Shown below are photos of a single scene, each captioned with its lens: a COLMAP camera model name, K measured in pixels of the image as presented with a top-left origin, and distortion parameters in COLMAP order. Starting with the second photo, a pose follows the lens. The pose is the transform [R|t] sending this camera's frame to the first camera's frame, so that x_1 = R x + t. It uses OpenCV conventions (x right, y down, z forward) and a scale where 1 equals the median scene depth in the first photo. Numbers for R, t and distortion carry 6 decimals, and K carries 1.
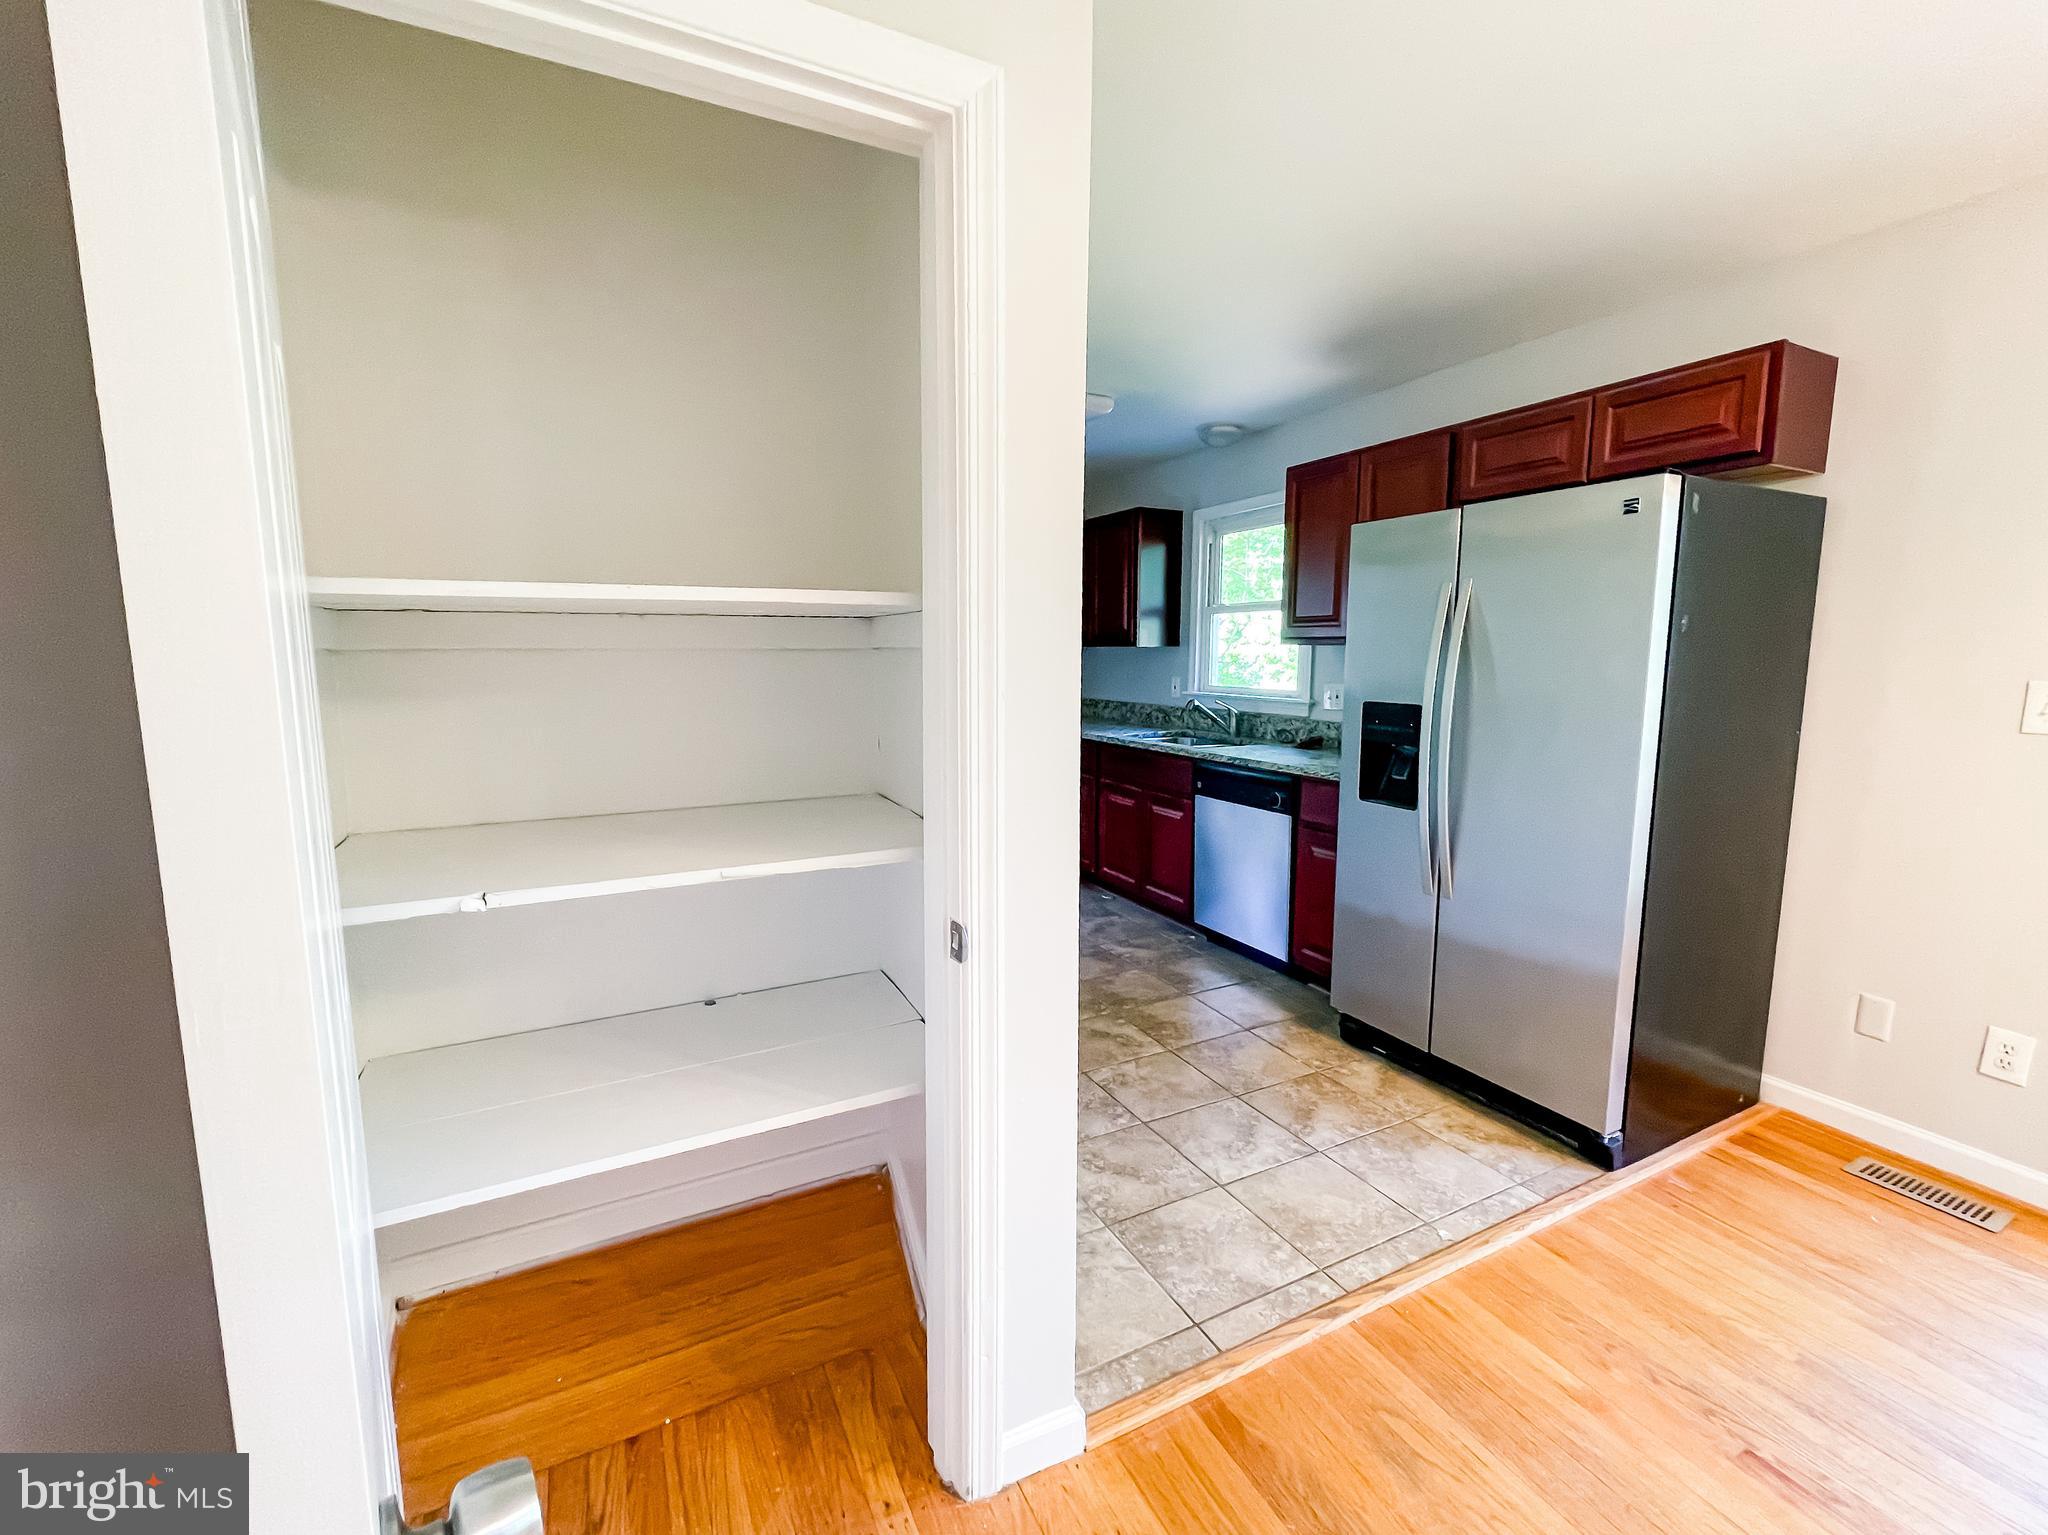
lens RADIAL K [[858.5, 0, 1025.4], [0, 858.5, 766.4], [0, 0, 1]] dist [-0.000587, -0.002168]
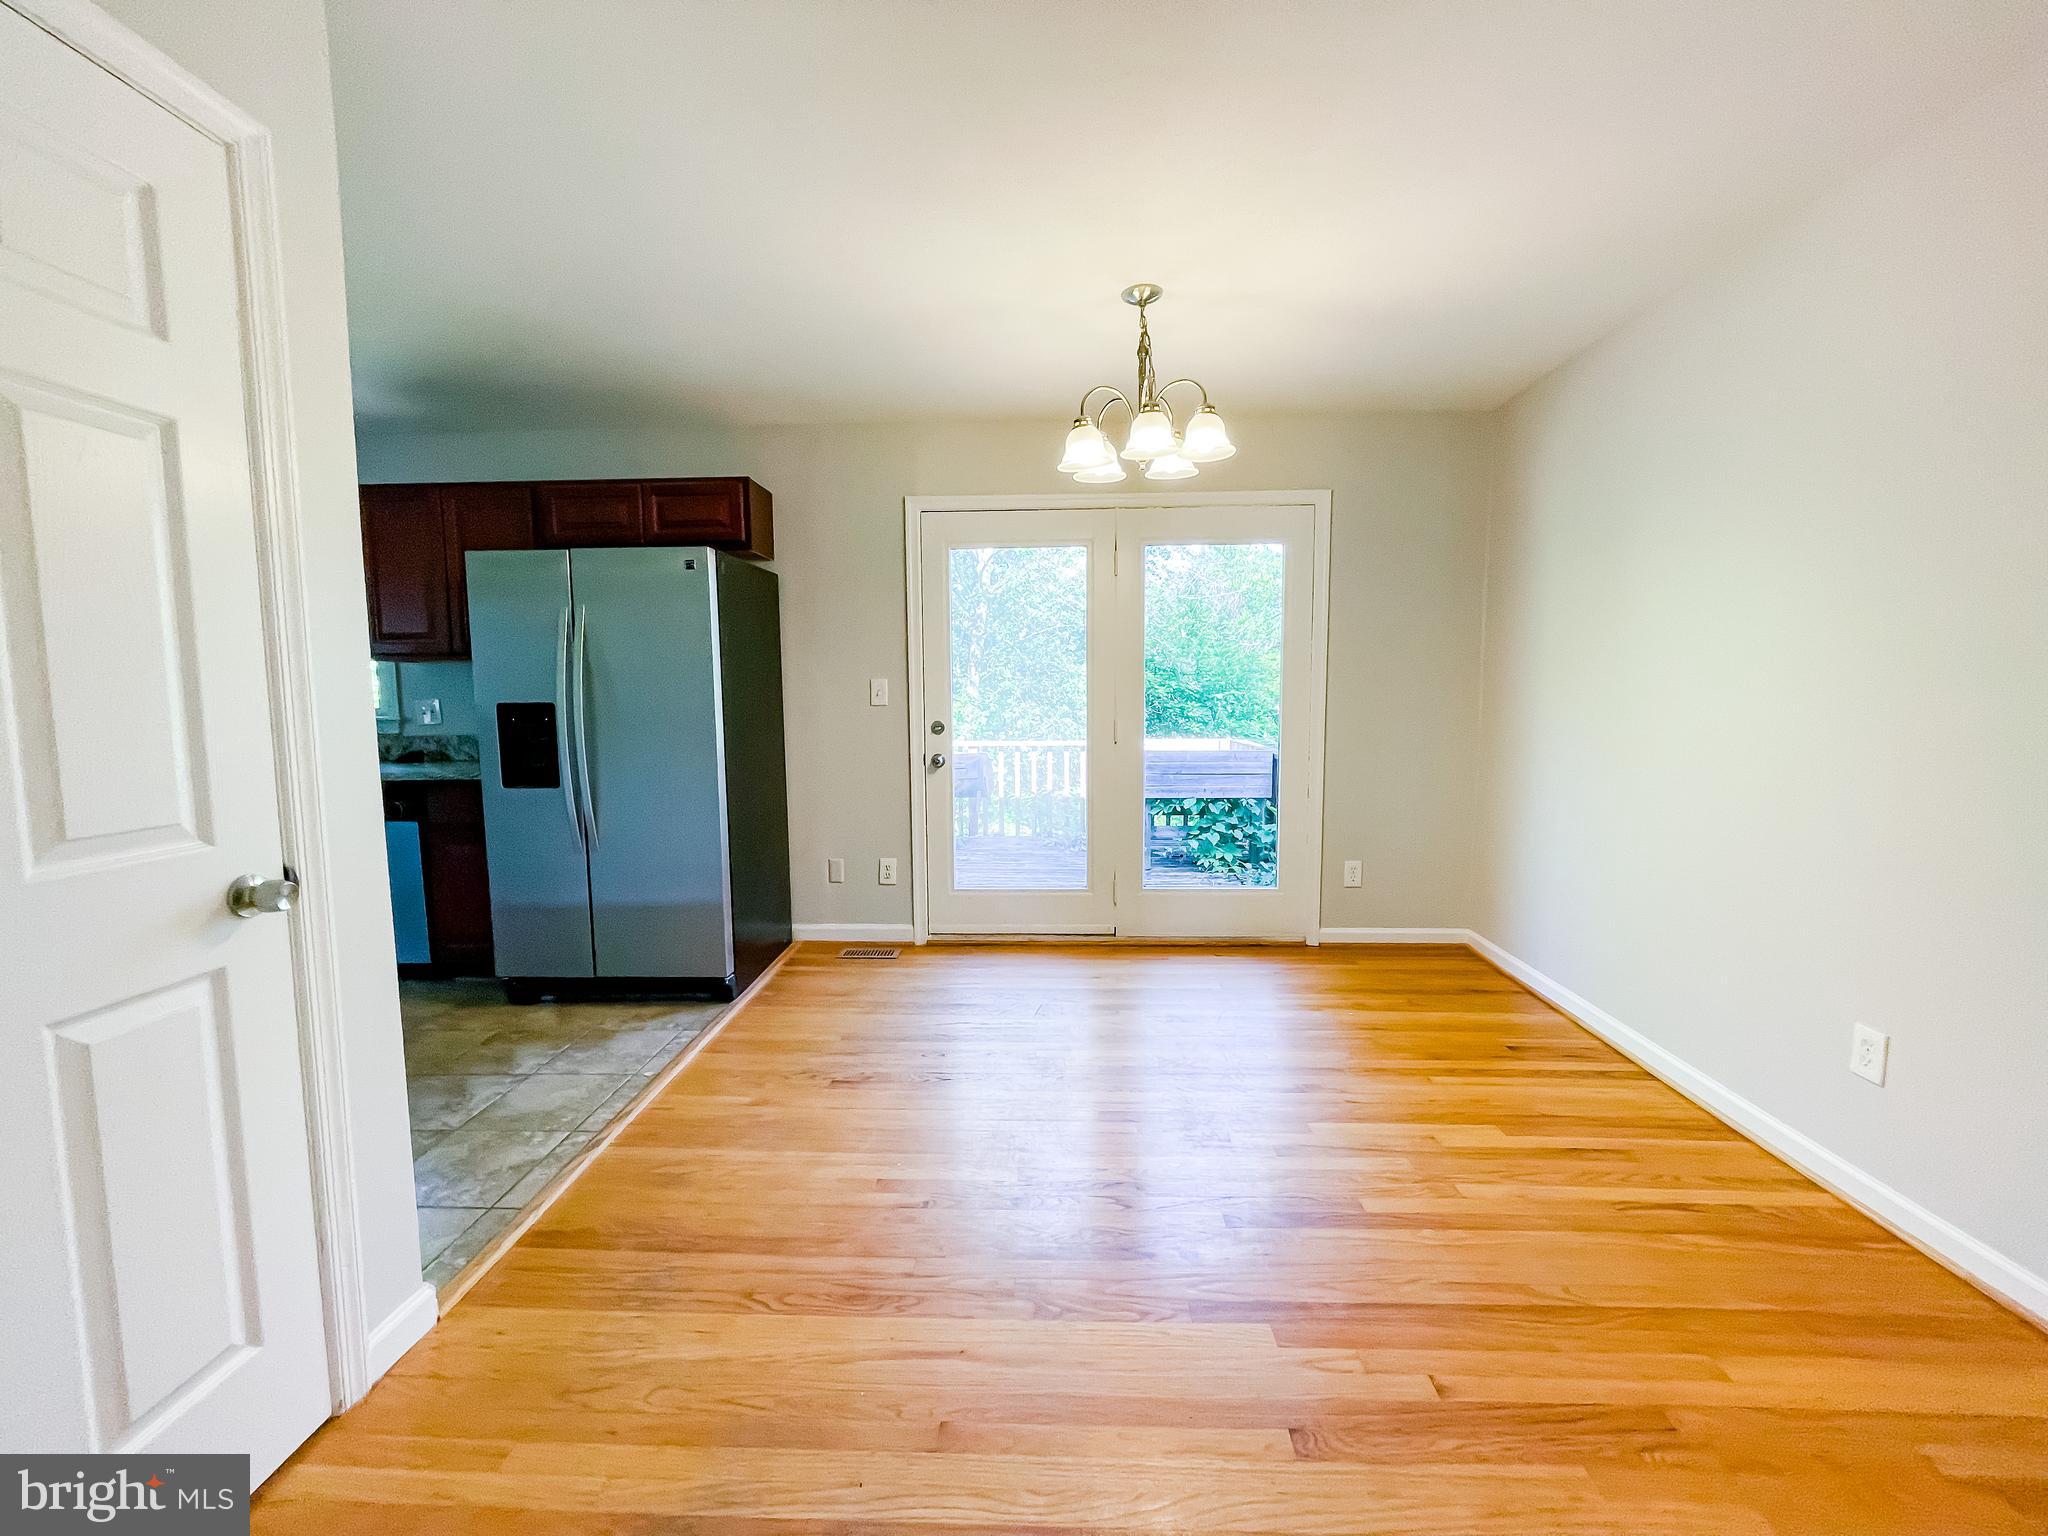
lens RADIAL K [[821.5, 0, 1021.4], [0, 821.5, 763.3], [0, 0, 1]] dist [-0.005830, 0.000928]
pose [[0.484282, -0.083664, 0.870903, -0.284287], [0.125181, 0.991802, 0.025670, 0.078733], [-0.865910, 0.096589, 0.490785, -0.186346]]
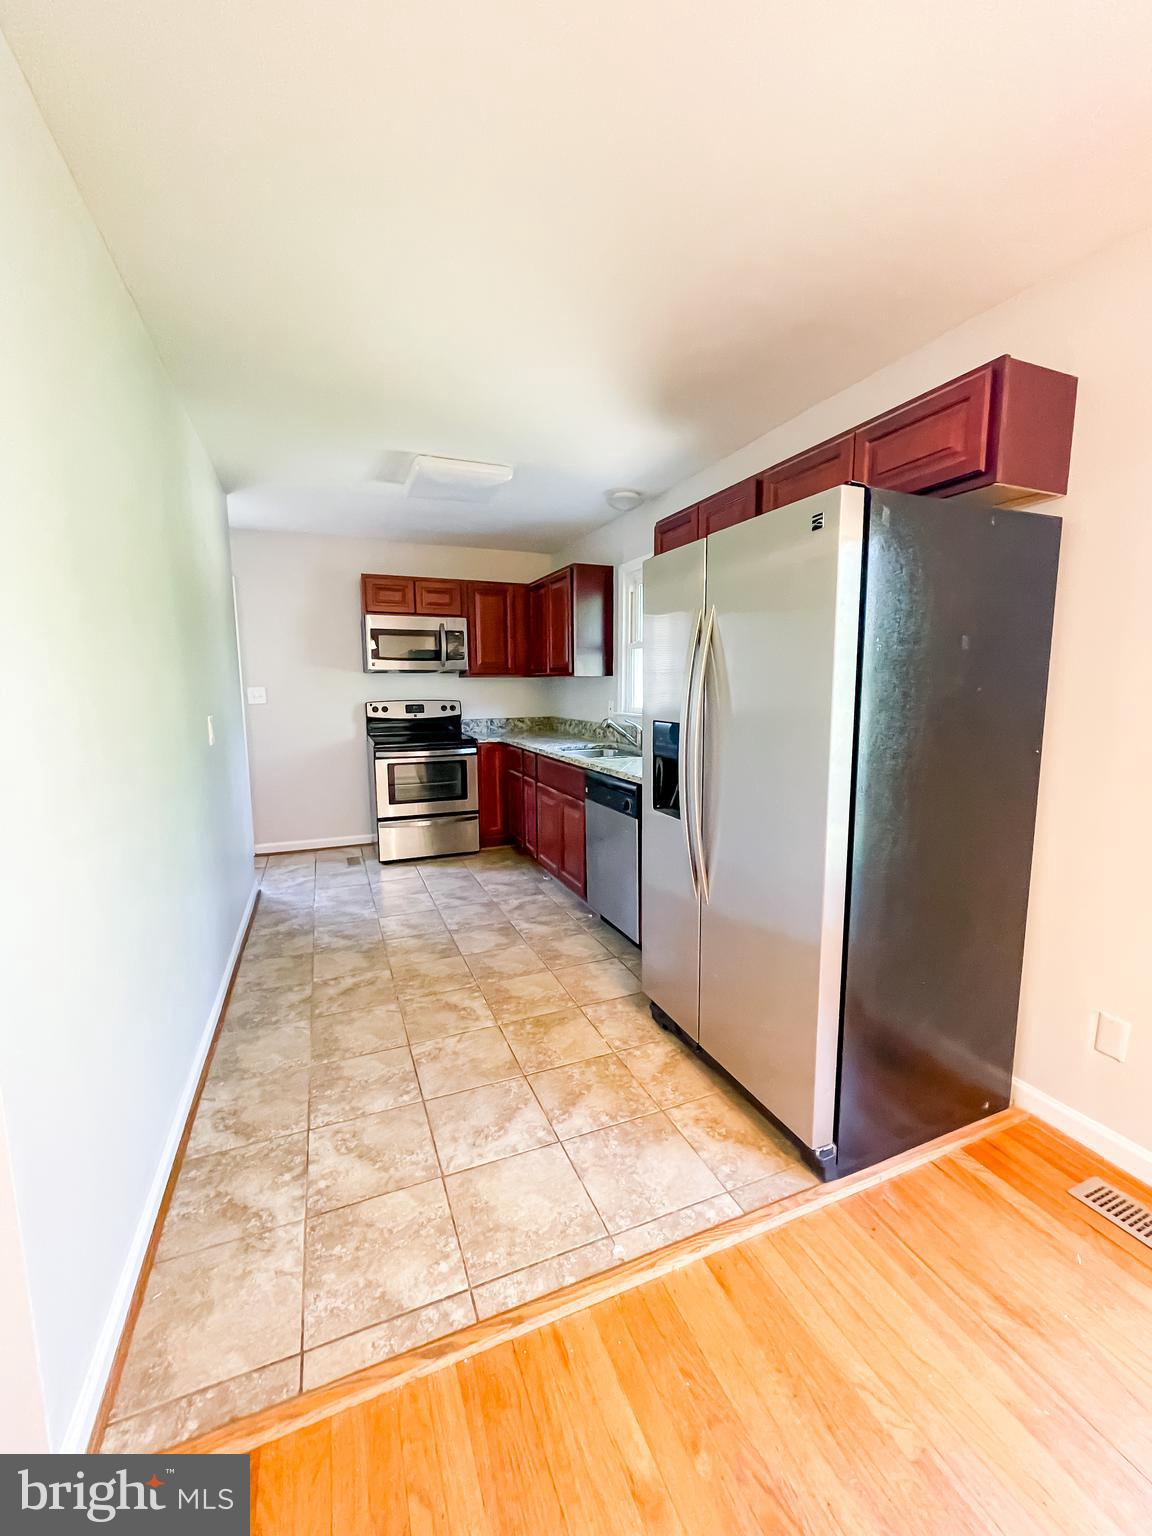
lens RADIAL K [[616.1, 0, 575.6], [0, 616.1, 768.0], [0, 0, 1]] dist [-0.005830, 0.000928]
pose [[0.997227, 0.005715, -0.074203, 0.422684], [-0.005526, 0.999981, 0.002756, -0.019623], [0.074217, -0.002338, 0.997239, 0.241691]]
